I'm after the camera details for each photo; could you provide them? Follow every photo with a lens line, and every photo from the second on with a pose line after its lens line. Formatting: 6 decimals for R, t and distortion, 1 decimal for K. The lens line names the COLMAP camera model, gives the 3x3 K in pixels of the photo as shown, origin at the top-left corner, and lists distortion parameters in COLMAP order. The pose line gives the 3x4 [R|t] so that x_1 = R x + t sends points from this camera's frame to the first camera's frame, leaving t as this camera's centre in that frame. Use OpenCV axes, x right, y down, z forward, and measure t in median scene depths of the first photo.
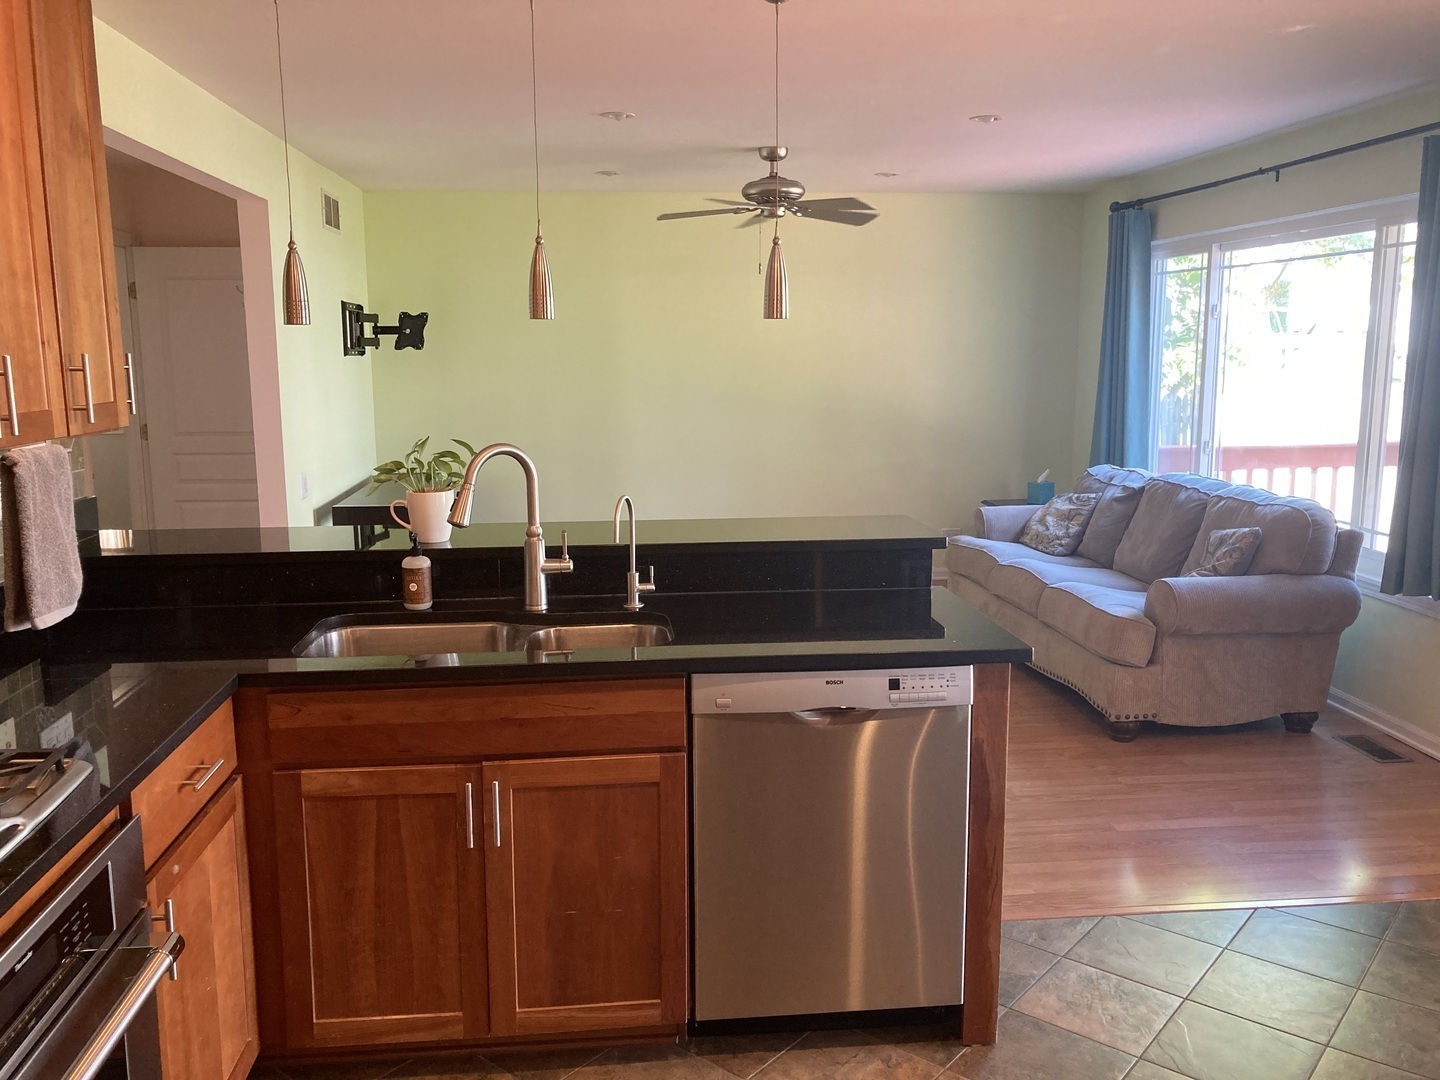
lens RADIAL K [[1171.5, 0, 715.8], [0, 1171.5, 529.5], [0, 0, 1]] dist [0.028814, -0.001272]
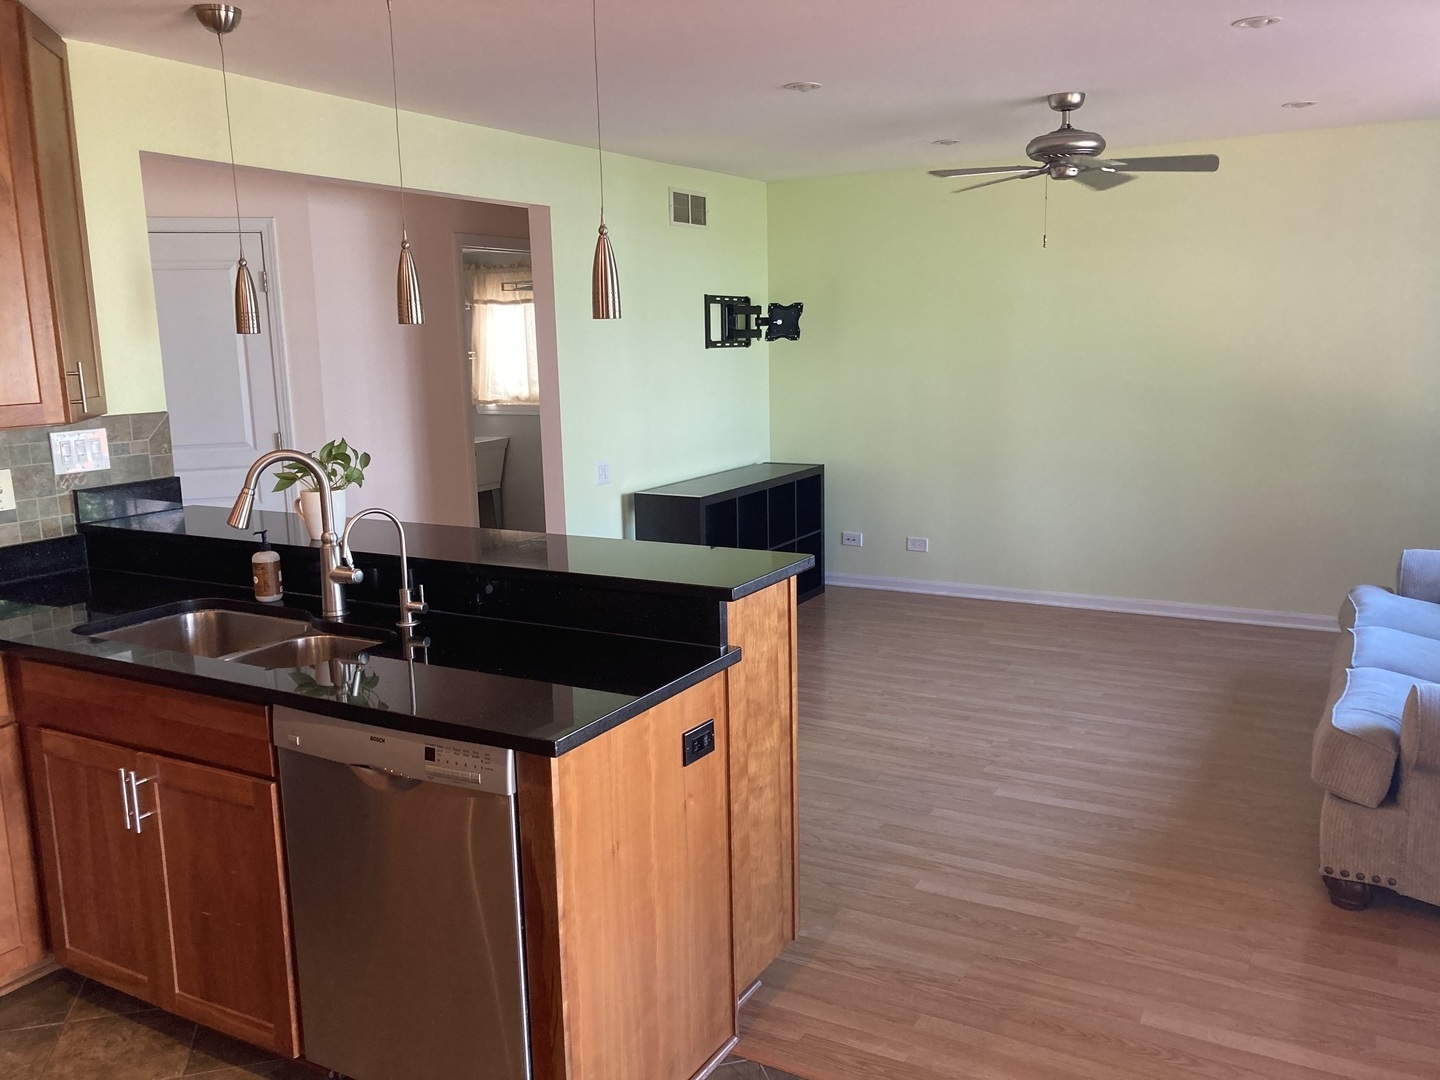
lens RADIAL K [[1177.2, 0, 720.0], [0, 1177.2, 540.0], [0, 0, 1]] dist [0.015399, -0.001763]
pose [[0.819242, 0.086688, -0.566858, 0.429993], [-0.072148, 0.996234, 0.048079, -0.043129], [0.568891, 0.001509, 0.822411, 0.221214]]
